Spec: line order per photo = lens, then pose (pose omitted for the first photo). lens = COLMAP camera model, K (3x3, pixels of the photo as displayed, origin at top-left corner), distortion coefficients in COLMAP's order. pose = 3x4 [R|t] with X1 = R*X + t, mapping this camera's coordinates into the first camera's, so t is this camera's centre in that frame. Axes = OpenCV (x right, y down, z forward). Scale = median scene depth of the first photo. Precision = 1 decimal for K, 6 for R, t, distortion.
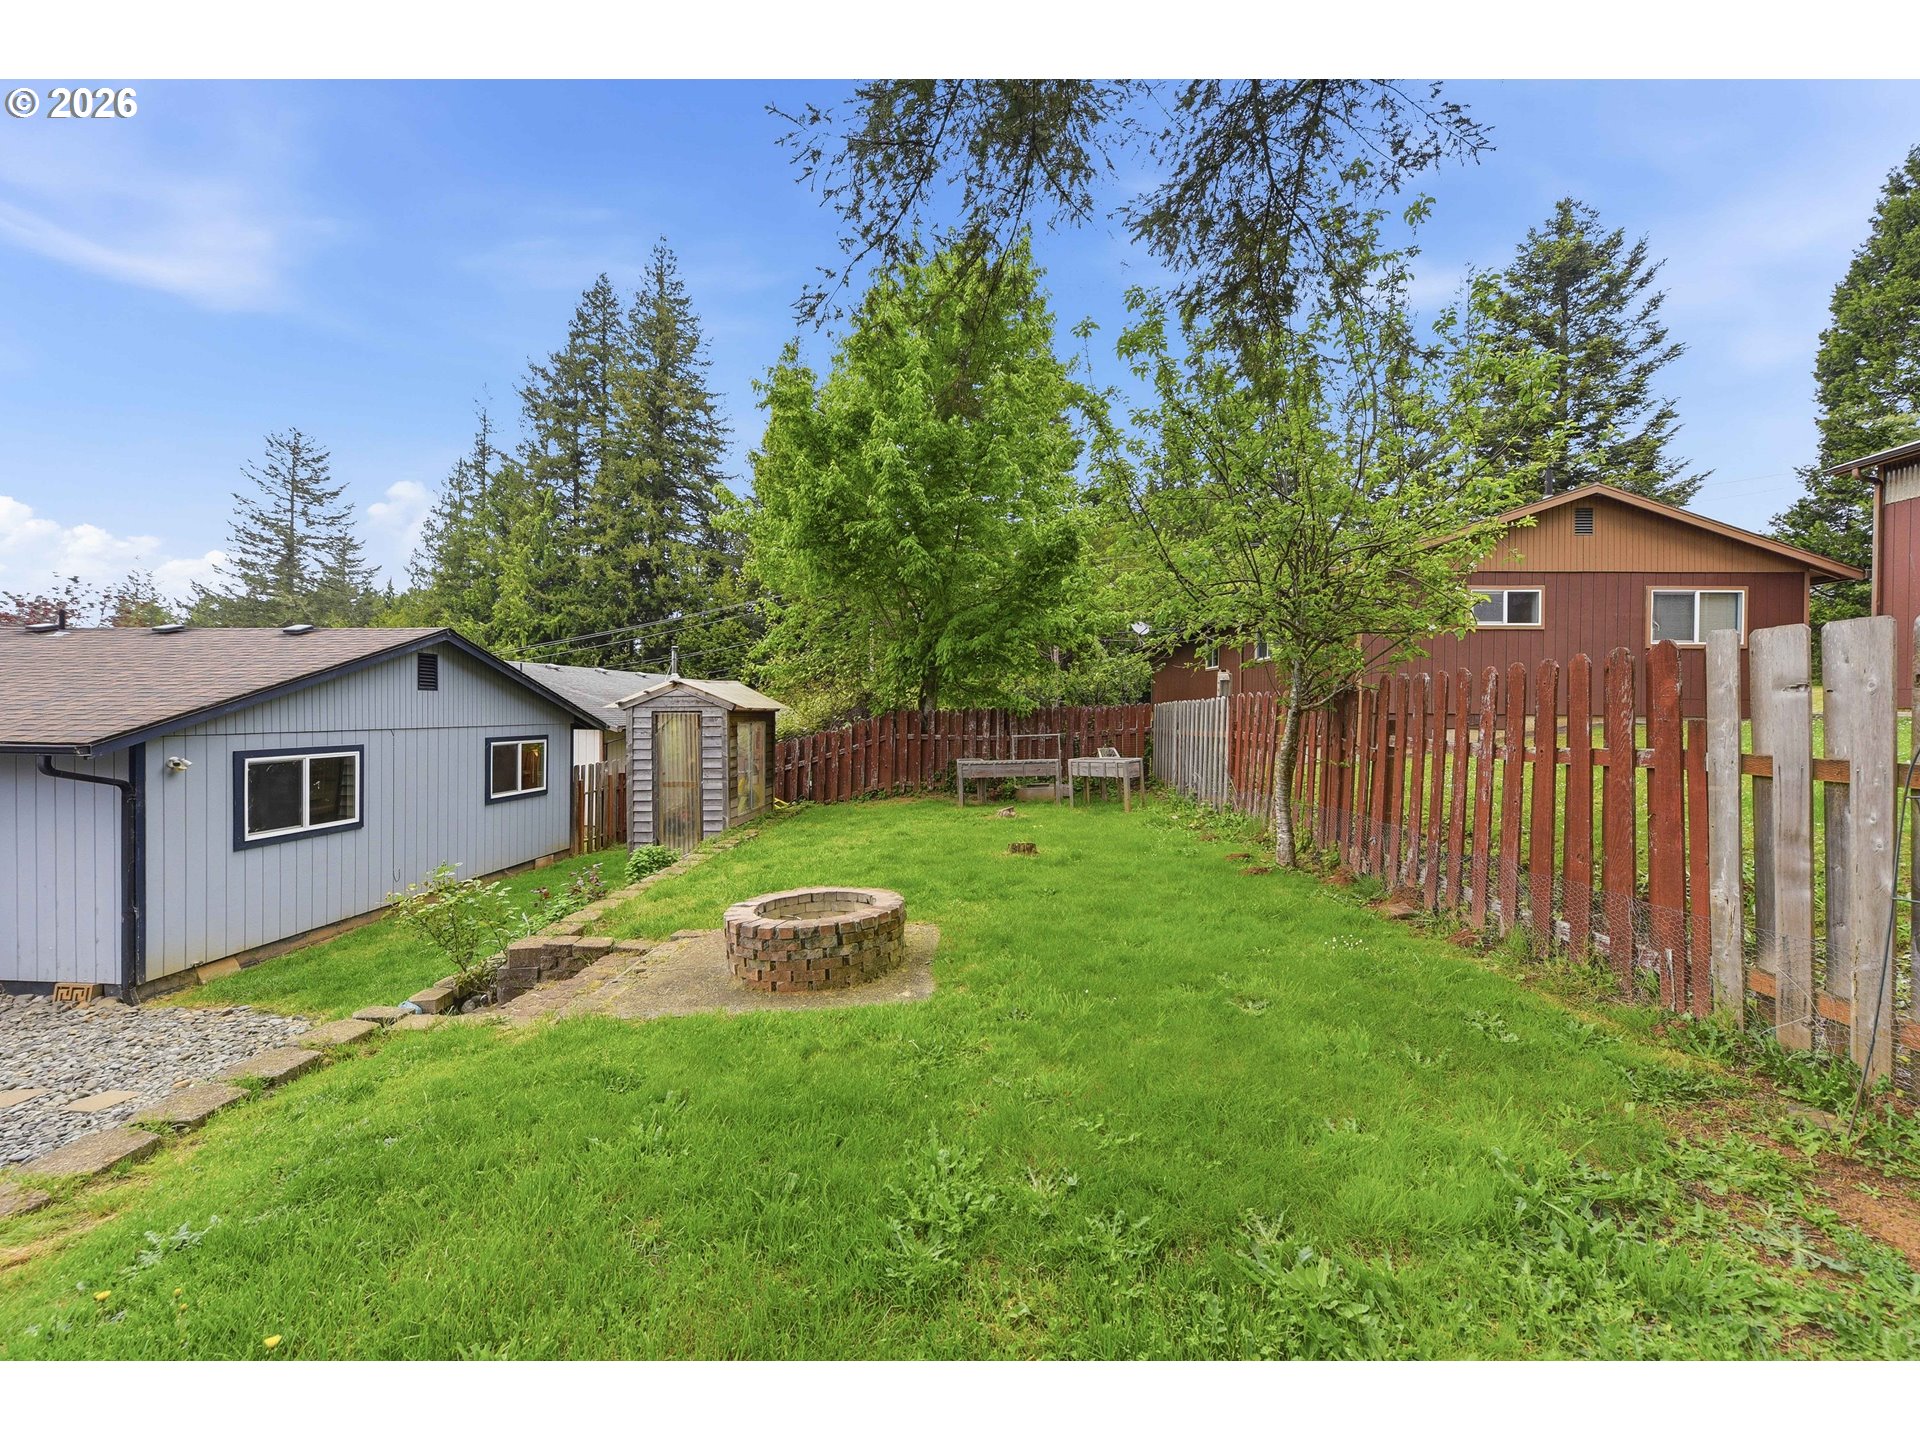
lens RADIAL K [[764.2, 0, 964.5], [0, 764.2, 722.1], [0, 0, 1]] dist [-0.004648, 0.000362]
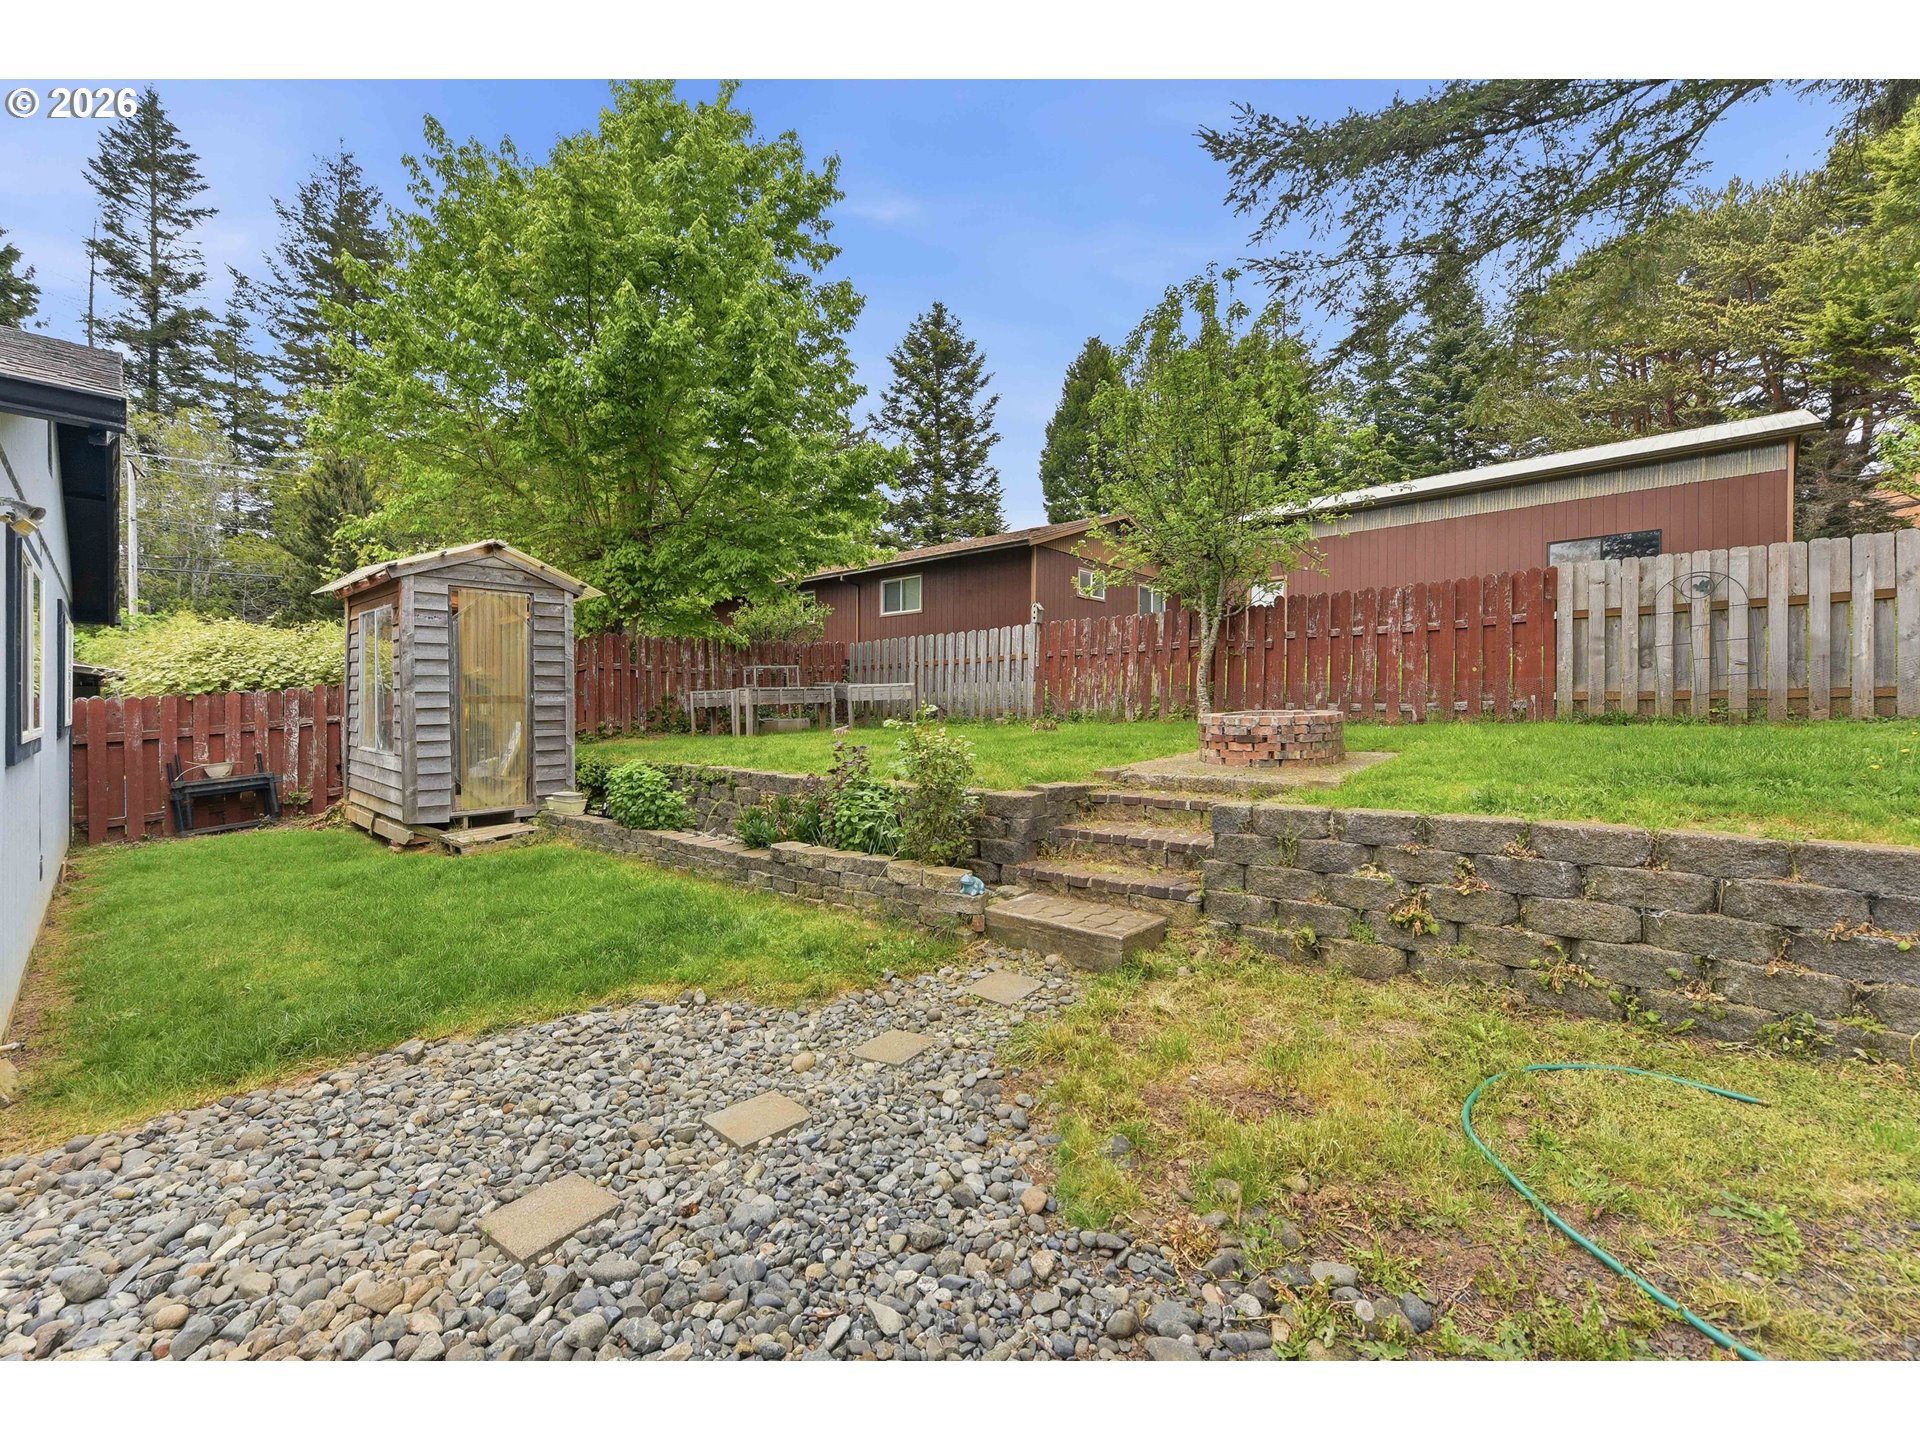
lens RADIAL K [[764.2, 0, 977.6], [0, 764.2, 718.9], [0, 0, 1]] dist [-0.004648, 0.000362]
pose [[0.639451, -0.017187, 0.768640, -0.227619], [0.011984, 0.999851, 0.012387, 0.035342], [-0.768739, 0.001290, 0.639562, 0.088644]]
